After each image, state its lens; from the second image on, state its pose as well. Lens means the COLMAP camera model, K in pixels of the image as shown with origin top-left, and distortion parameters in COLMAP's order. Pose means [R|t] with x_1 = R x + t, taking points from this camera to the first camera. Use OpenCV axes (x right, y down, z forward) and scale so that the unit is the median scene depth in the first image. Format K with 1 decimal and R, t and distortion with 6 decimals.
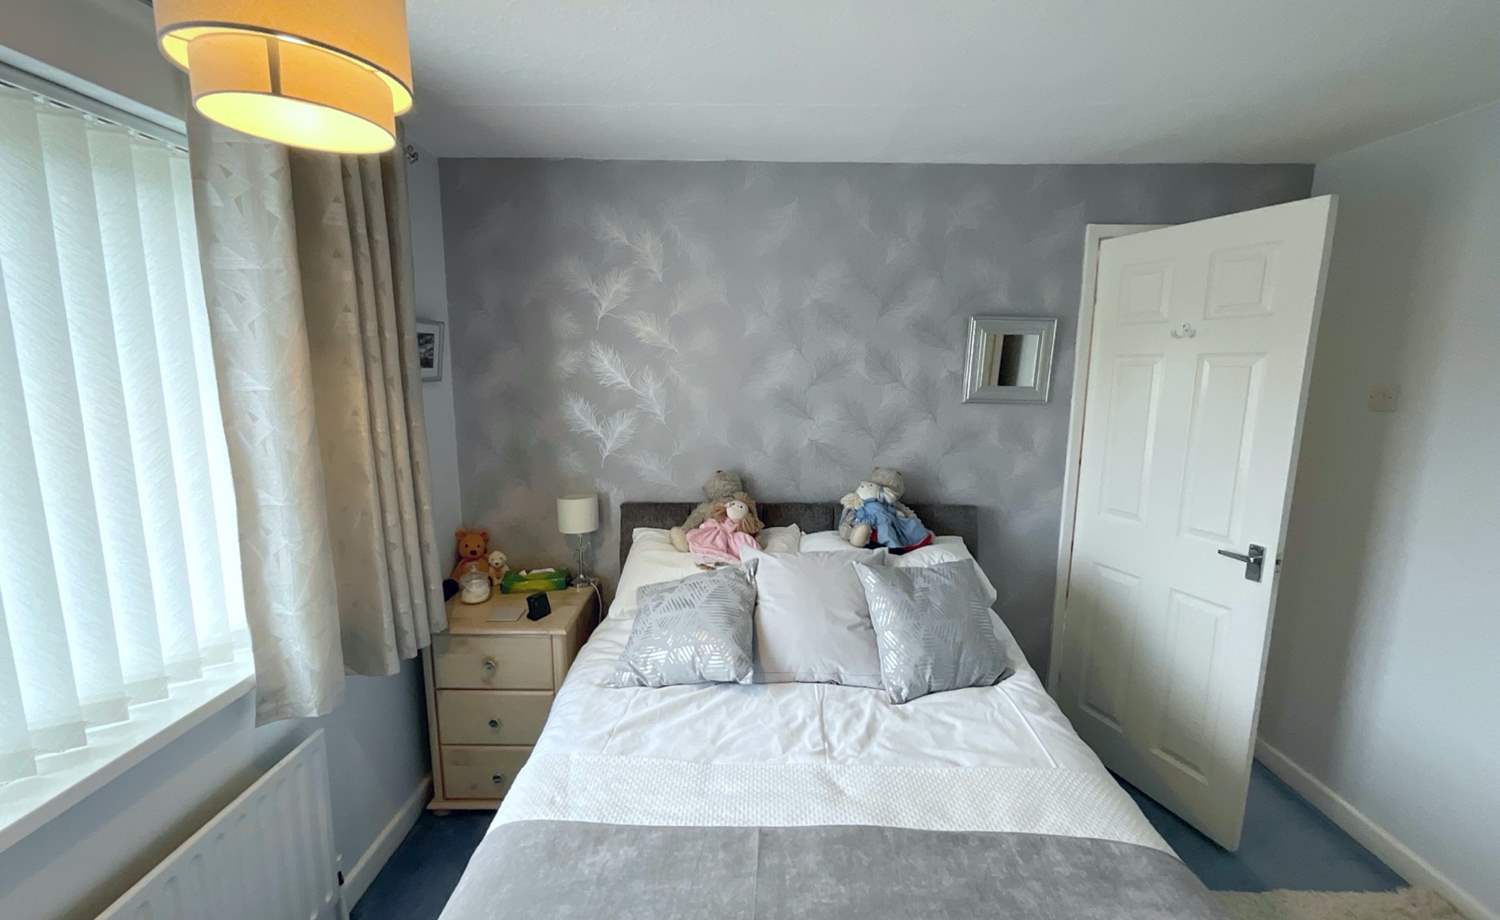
lens RADIAL K [[608.3, 0, 751.3], [0, 608.3, 459.4], [0, 0, 1]] dist [-0.000722, -0.000117]
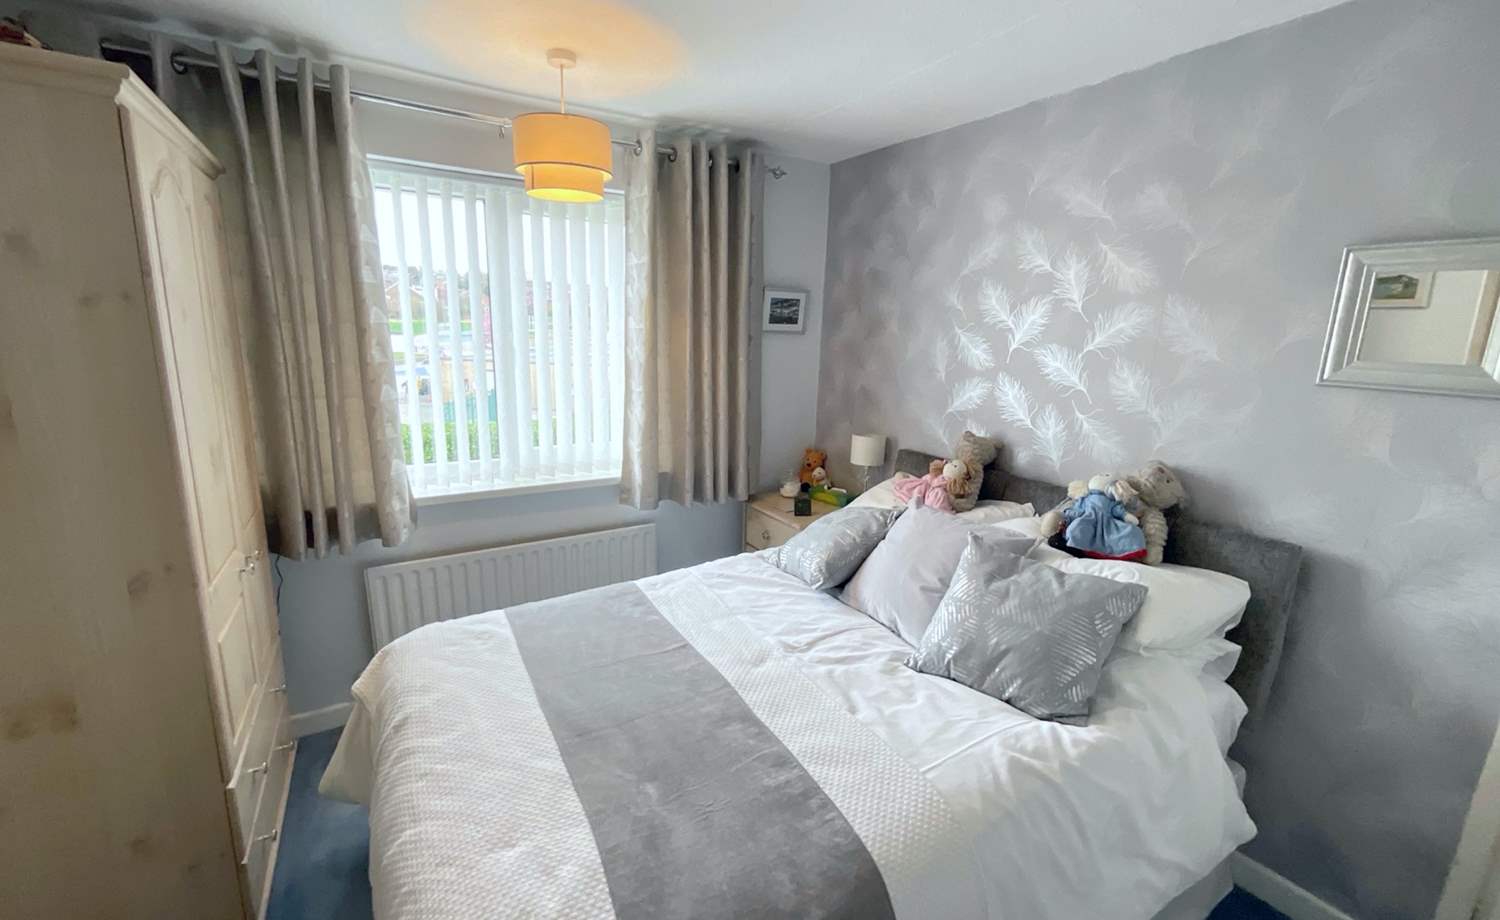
lens RADIAL K [[608.3, 0, 751.3], [0, 608.3, 459.4], [0, 0, 1]] dist [-0.000722, -0.000117]
pose [[0.529620, 0.187052, -0.827354, 0.802311], [-0.157335, 0.980120, 0.120874, -0.000555], [0.833516, 0.066154, 0.548521, 0.224113]]
